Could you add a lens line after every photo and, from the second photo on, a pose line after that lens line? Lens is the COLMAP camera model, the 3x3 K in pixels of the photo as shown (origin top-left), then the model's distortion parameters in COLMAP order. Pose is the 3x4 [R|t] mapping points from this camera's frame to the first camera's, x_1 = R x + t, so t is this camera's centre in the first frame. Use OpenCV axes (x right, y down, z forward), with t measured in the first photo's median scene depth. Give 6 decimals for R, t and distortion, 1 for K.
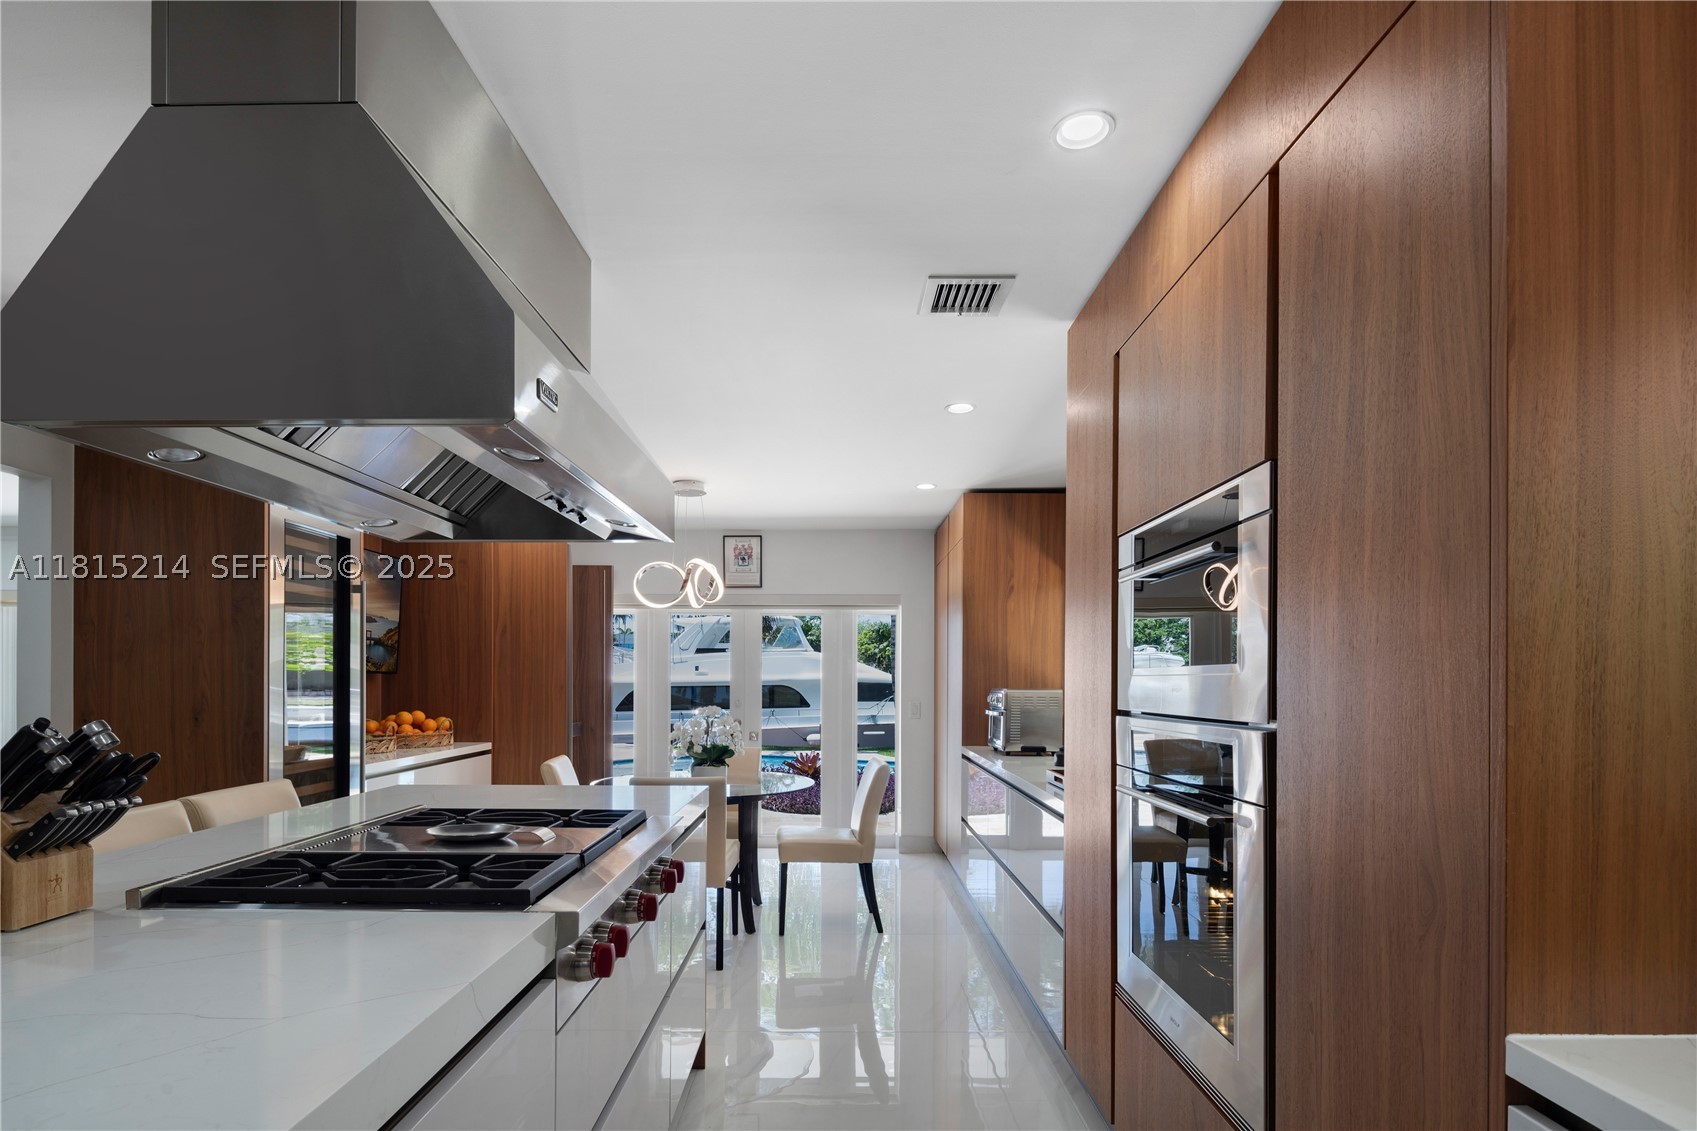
lens RADIAL K [[826.4, 0, 840.2], [0, 826.4, 684.5], [0, 0, 1]] dist [-0.015529, 0.001195]
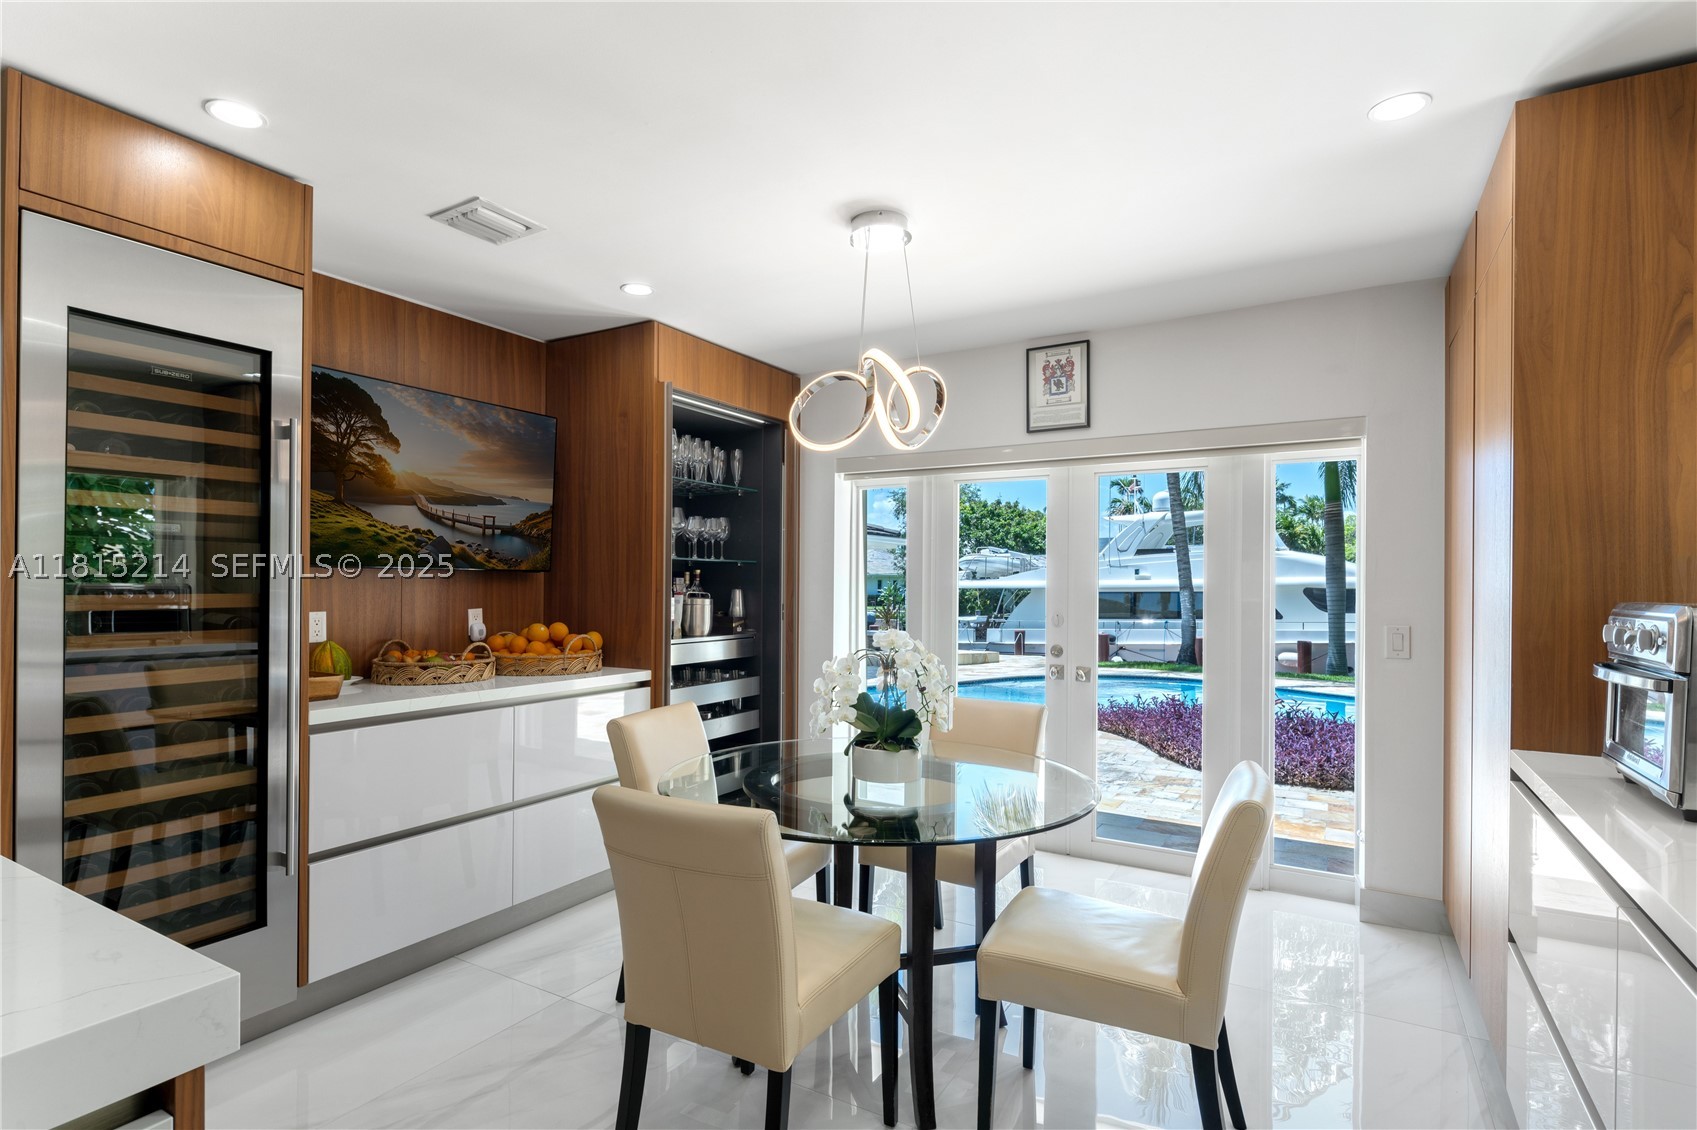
lens RADIAL K [[826.4, 0, 838.7], [0, 826.4, 596.8], [0, 0, 1]] dist [-0.015529, 0.001195]
pose [[0.855065, 0.008444, -0.518451, 0.076327], [-0.004055, 0.999946, 0.009598, 0.000657], [0.518504, -0.006105, 0.855053, 0.498131]]
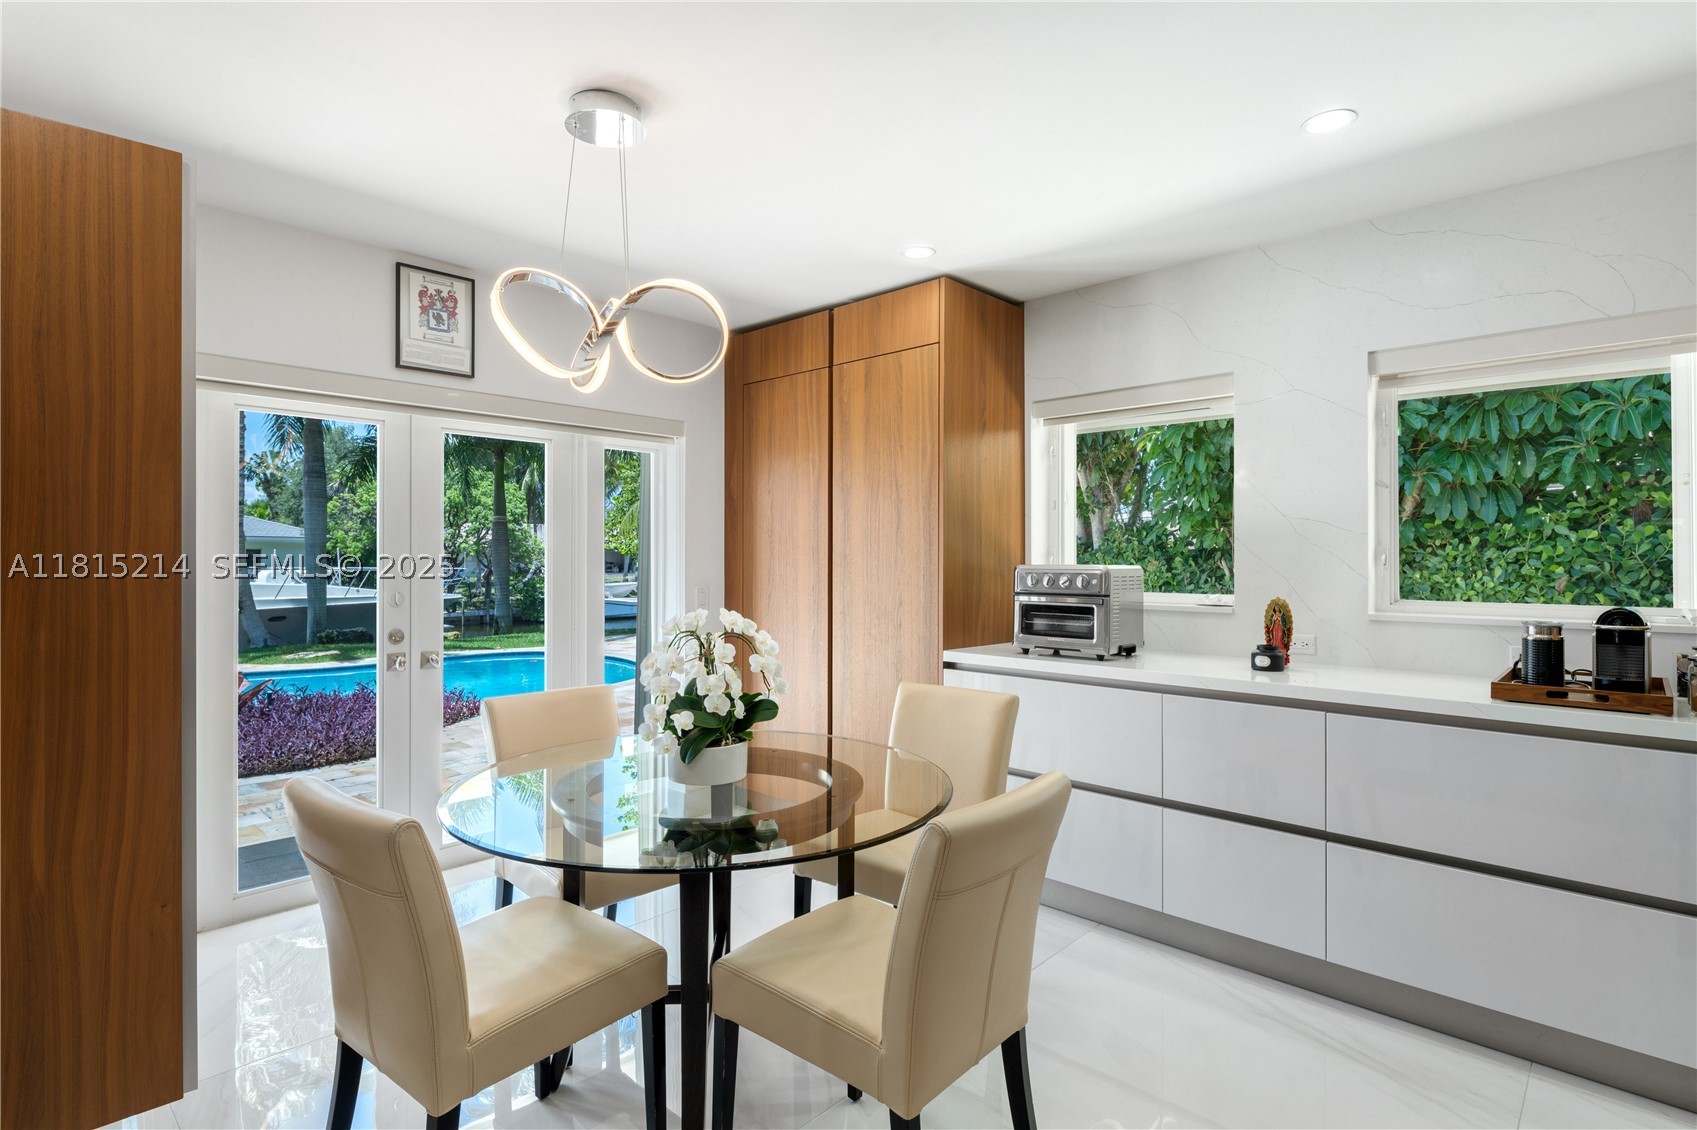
lens RADIAL K [[826.4, 0, 821.5], [0, 826.4, 536.4], [0, 0, 1]] dist [-0.015529, 0.001195]
pose [[0.693706, 0.016070, 0.720079, -0.401328], [0.003198, 0.999672, -0.025391, -0.001830], [-0.720251, 0.019917, 0.693427, 0.598285]]
